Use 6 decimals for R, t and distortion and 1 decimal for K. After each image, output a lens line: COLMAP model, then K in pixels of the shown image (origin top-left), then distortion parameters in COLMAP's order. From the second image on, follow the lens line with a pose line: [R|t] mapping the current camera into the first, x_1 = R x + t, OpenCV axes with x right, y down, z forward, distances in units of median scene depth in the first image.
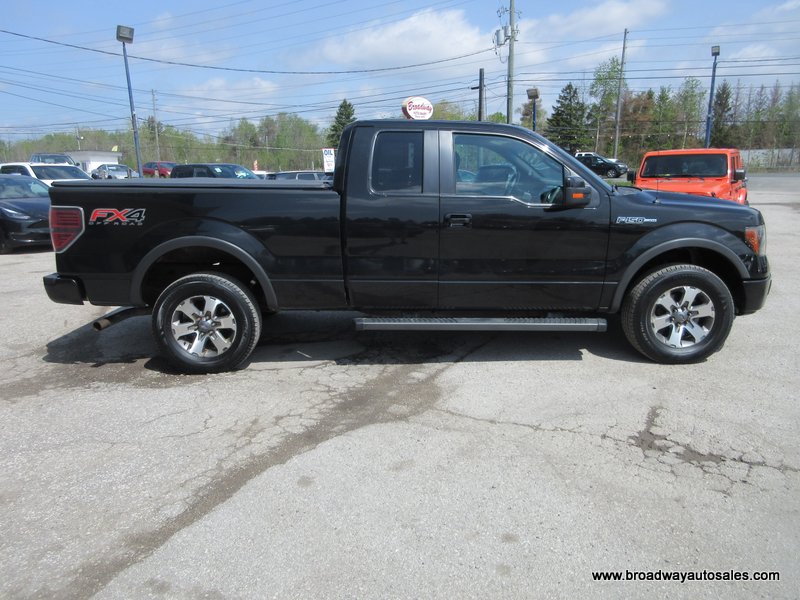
lens RADIAL K [[604.8, 0, 396.3], [0, 604.8, 303.3], [0, 0, 1]] dist [0.017235, -0.013758]
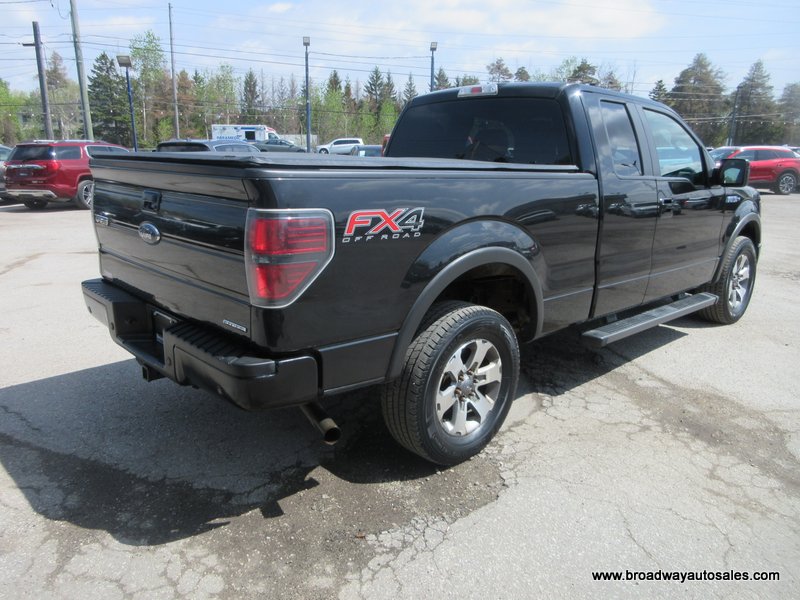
lens RADIAL K [[604.8, 0, 400.2], [0, 604.8, 300.5], [0, 0, 1]] dist [0.017235, -0.013758]
pose [[0.737991, -0.142858, 0.659515, -0.764127], [0.125115, 0.989356, 0.074303, -0.106910], [-0.663110, 0.027680, 0.748010, 0.555951]]
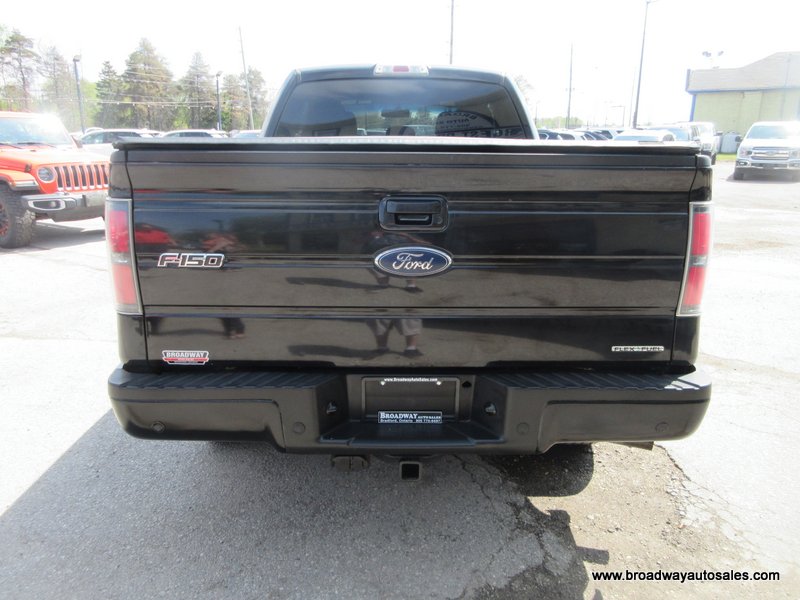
lens RADIAL K [[604.8, 0, 397.7], [0, 604.8, 297.2], [0, 0, 1]] dist [0.017235, -0.013758]
pose [[-0.008544, -0.241077, 0.970468, -0.922205], [0.206485, 0.949162, 0.237602, -0.225617], [-0.978412, 0.202418, 0.041669, 1.128890]]
